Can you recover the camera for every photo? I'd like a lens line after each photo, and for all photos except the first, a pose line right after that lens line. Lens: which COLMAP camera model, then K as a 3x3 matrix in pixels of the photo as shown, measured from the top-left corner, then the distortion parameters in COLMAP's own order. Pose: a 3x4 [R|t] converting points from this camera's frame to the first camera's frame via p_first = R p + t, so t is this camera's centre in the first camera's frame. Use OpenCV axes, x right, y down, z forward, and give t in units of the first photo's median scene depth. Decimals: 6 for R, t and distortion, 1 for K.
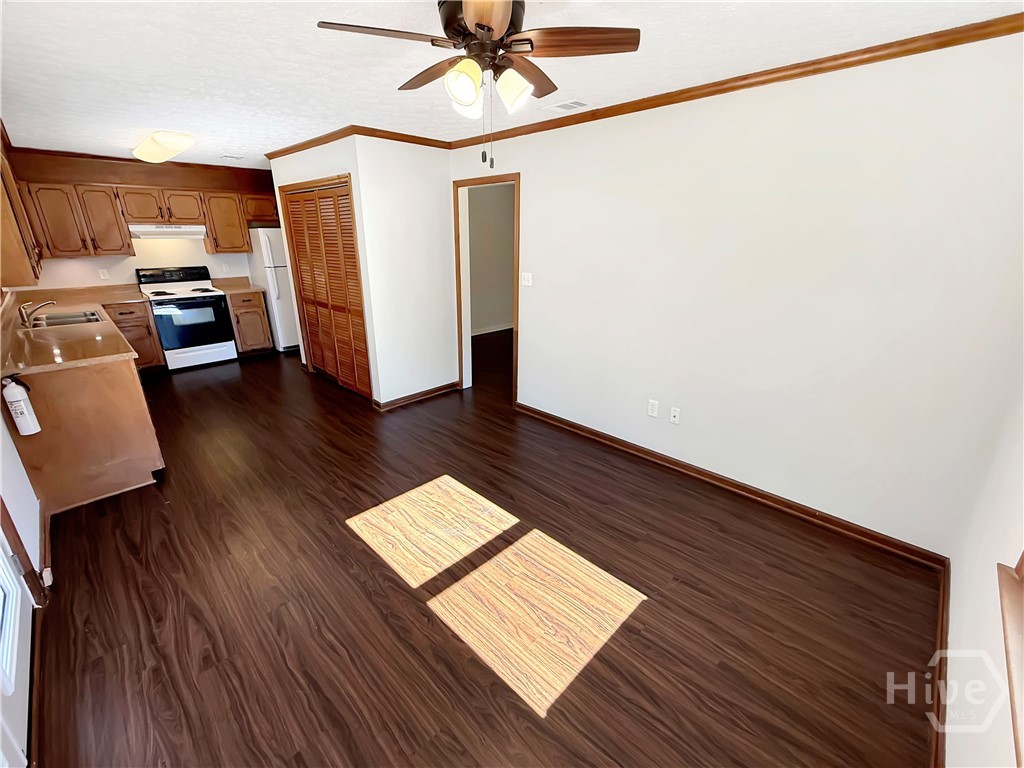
lens RADIAL K [[432.7, 0, 511.2], [0, 432.7, 385.1], [0, 0, 1]] dist [0.001314, -0.000351]
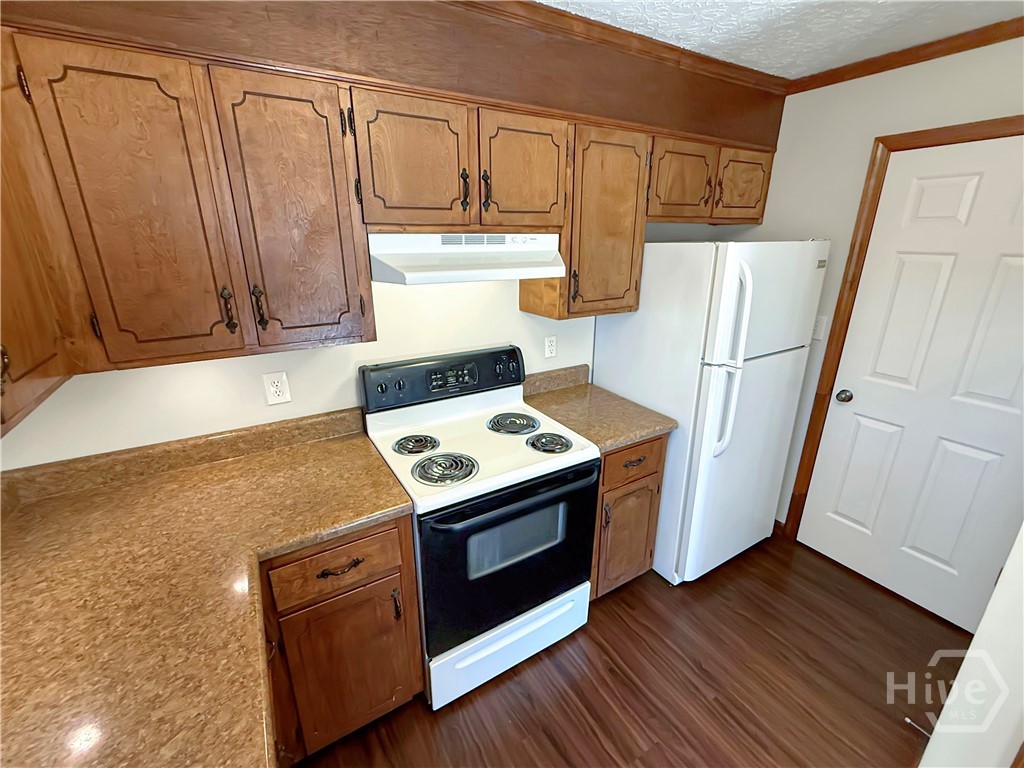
lens RADIAL K [[432.7, 0, 508.9], [0, 432.7, 381.8], [0, 0, 1]] dist [0.001314, -0.000351]
pose [[0.969919, 0.070817, -0.232901, -0.698009], [-0.076722, 0.996918, -0.016384, -0.267093], [0.231022, 0.033760, 0.972363, 0.725419]]
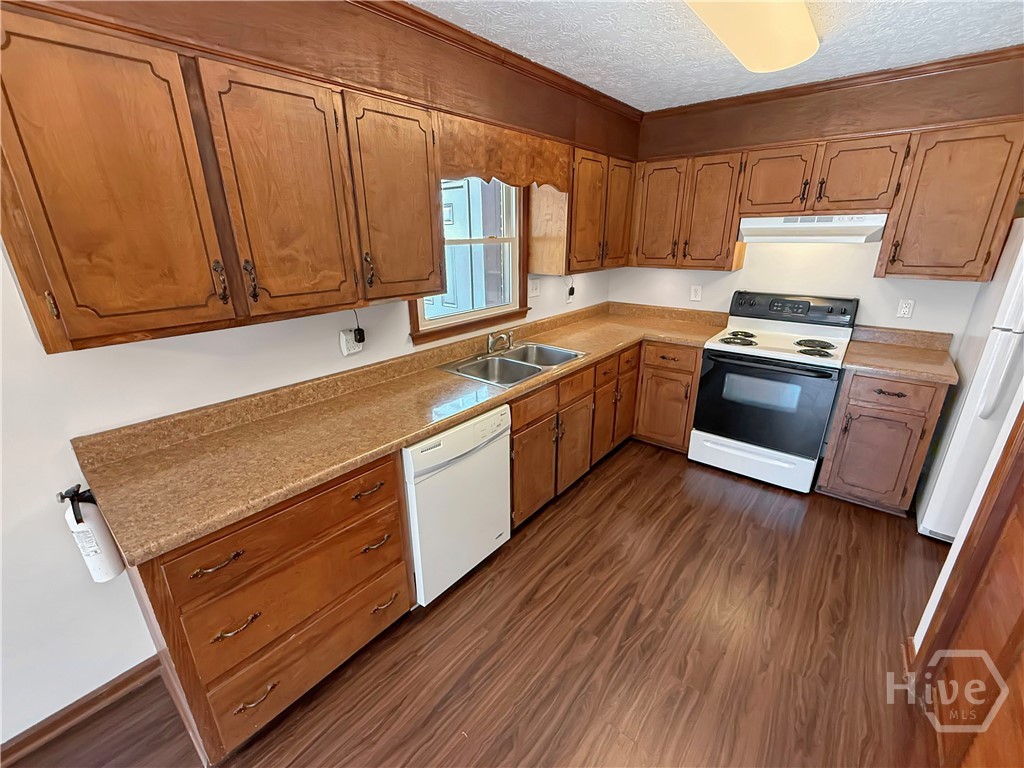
lens RADIAL K [[432.7, 0, 511.4], [0, 432.7, 385.2], [0, 0, 1]] dist [0.001314, -0.000351]
pose [[0.091116, 0.329268, -0.939830, -0.284462], [-0.322536, 0.902642, 0.284969, -0.224852], [0.942162, 0.277164, 0.188446, 0.637472]]
